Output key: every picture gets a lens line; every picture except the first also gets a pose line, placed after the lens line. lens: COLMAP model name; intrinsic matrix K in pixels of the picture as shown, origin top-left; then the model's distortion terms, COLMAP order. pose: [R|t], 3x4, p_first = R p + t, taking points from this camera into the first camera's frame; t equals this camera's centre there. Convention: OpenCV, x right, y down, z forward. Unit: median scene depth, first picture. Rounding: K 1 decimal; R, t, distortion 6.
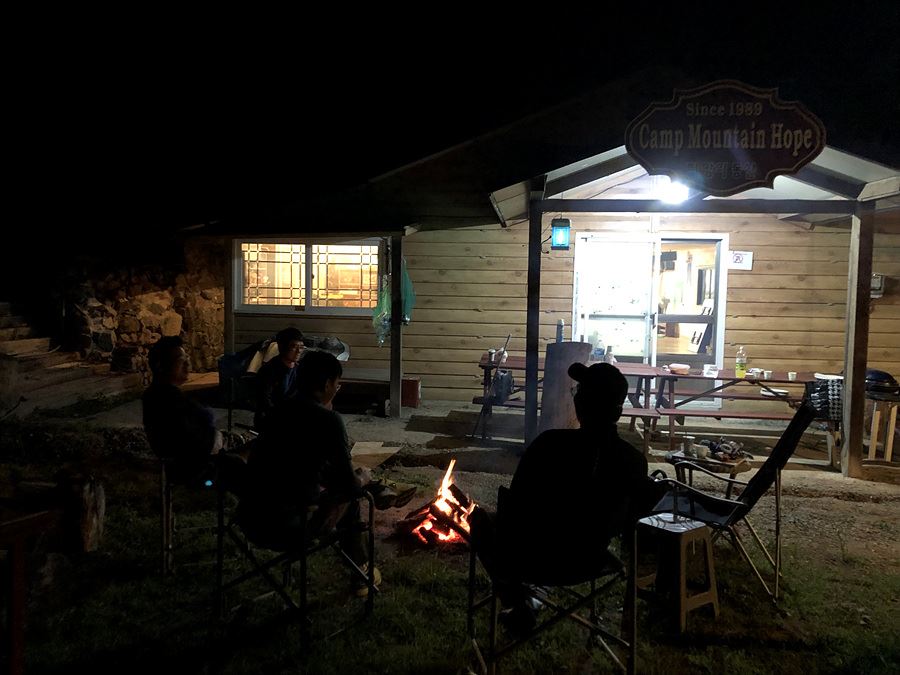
lens RADIAL K [[731.6, 0, 448.7], [0, 731.6, 333.7], [0, 0, 1]] dist [0.020885, -0.002434]
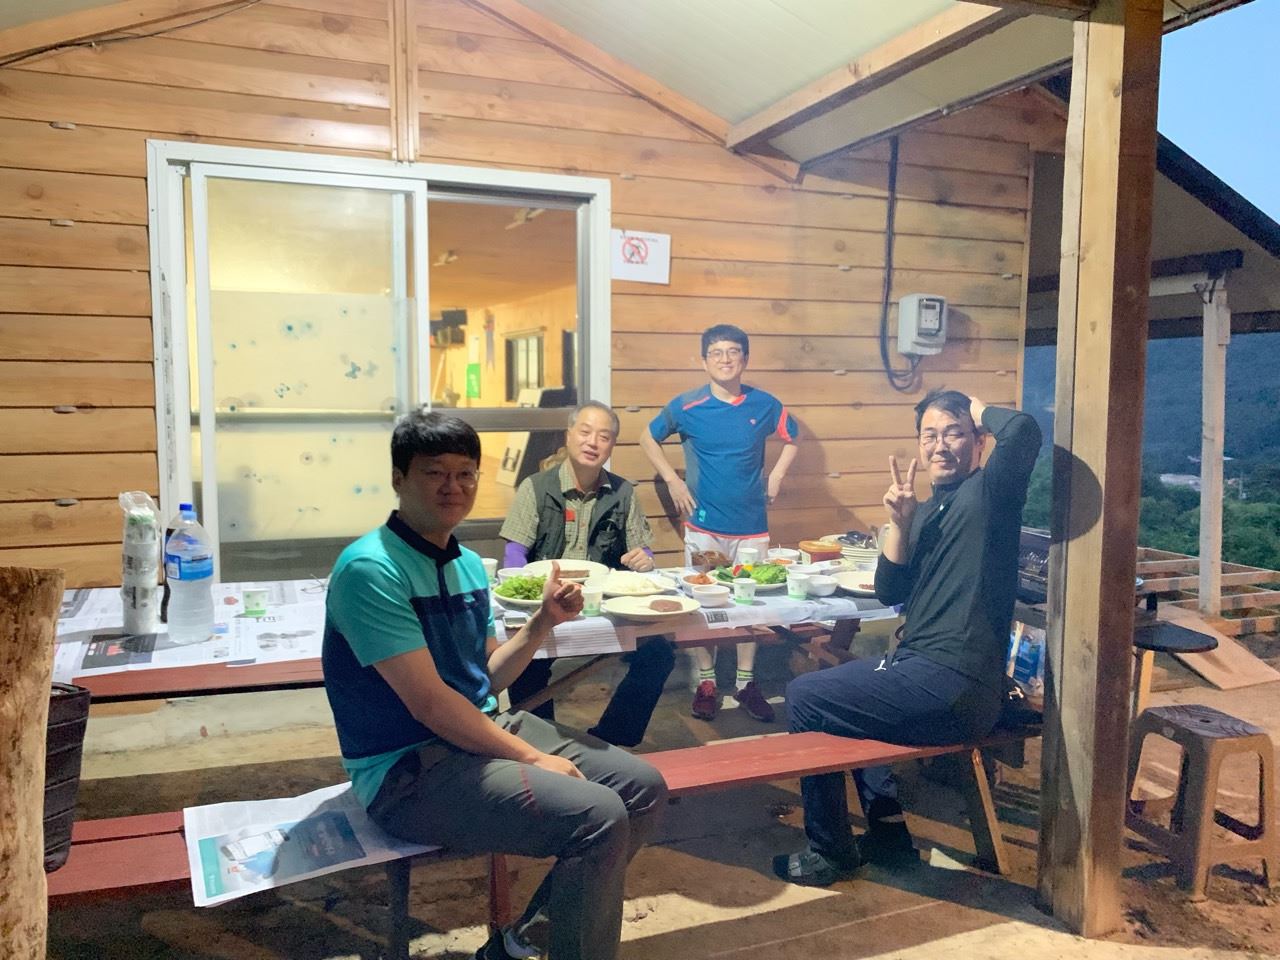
lens RADIAL K [[978.0, 0, 642.6], [0, 978.0, 482.7], [0, 0, 1]] dist [0.013249, -0.010015]
pose [[0.887323, -0.060715, 0.457134, 0.165558], [0.046554, 0.998024, 0.042189, -0.006628], [-0.458792, -0.016154, 0.888397, 0.559873]]
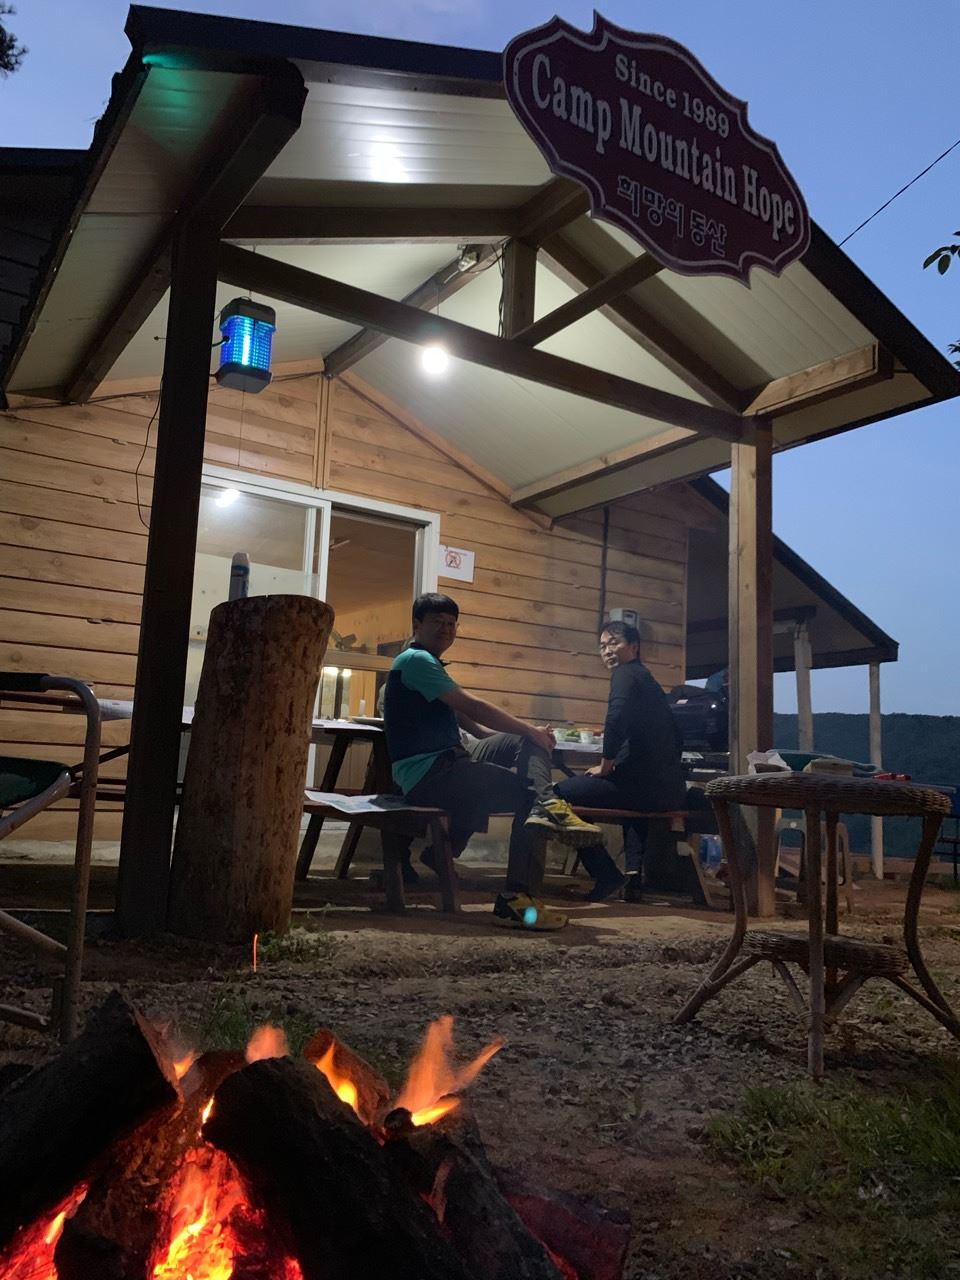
lens RADIAL K [[960.5, 0, 479.1], [0, 960.5, 658.2], [0, 0, 1]] dist [0.006992, -0.001028]
pose [[0.769640, 0.090981, 0.631963, -0.051844], [0.022836, 0.985239, -0.169652, 0.098324], [-0.638070, 0.145002, 0.756202, 0.438795]]
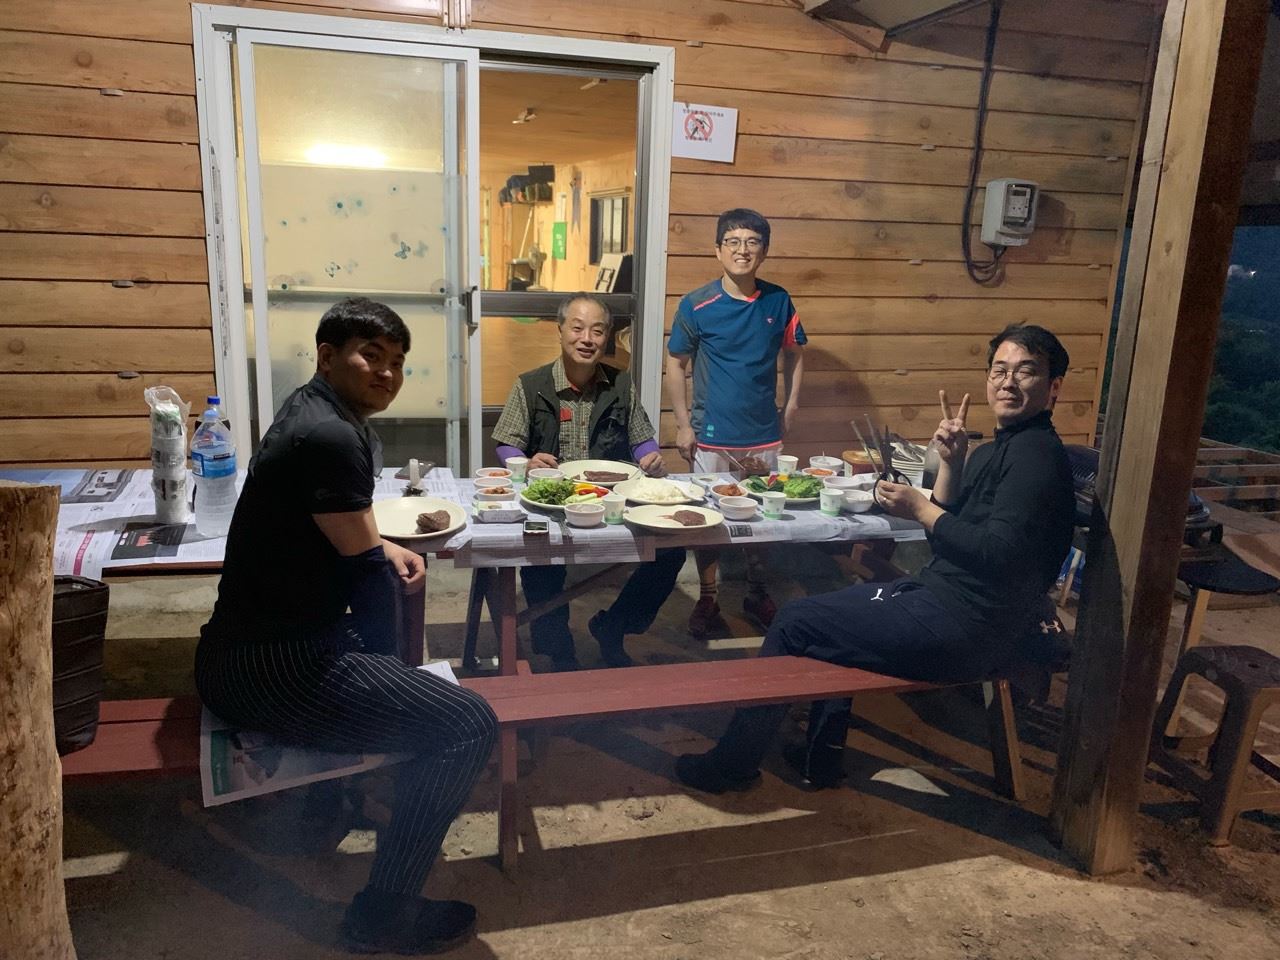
lens RADIAL K [[974.9, 0, 640.0], [0, 974.9, 480.0], [0, 0, 1]] dist [0.008301, 0.000824]
pose [[0.930150, -0.076270, 0.359172, 0.189710], [0.011195, 0.983625, 0.179880, -0.021414], [-0.367010, -0.163294, 0.915772, 0.560178]]
